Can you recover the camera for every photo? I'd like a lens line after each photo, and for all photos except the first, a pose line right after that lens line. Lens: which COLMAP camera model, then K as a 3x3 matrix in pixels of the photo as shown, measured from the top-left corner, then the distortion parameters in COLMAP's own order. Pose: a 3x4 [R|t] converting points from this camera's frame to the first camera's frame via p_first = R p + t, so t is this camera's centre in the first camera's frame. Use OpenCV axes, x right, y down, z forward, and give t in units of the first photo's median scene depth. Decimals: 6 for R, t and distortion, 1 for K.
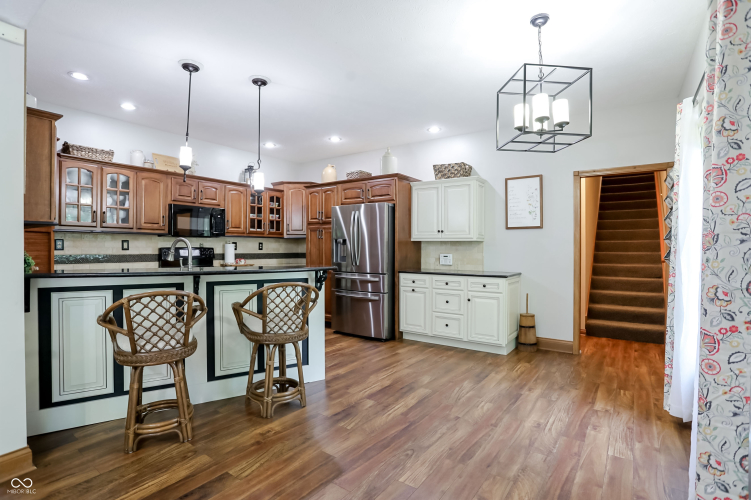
lens RADIAL K [[386.4, 0, 375.5], [0, 386.4, 250.0], [0, 0, 1]] dist [-0.065834, 0.026413]
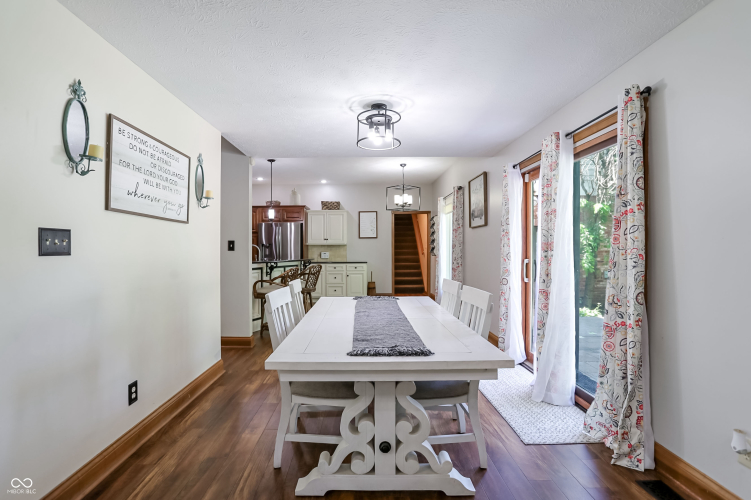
lens RADIAL K [[386.4, 0, 375.5], [0, 386.4, 250.0], [0, 0, 1]] dist [-0.065834, 0.026413]
pose [[0.801839, -0.012413, 0.597412, -0.726607], [0.013487, 0.999905, 0.002674, -0.000803], [-0.597389, 0.005913, 0.801930, -0.572244]]
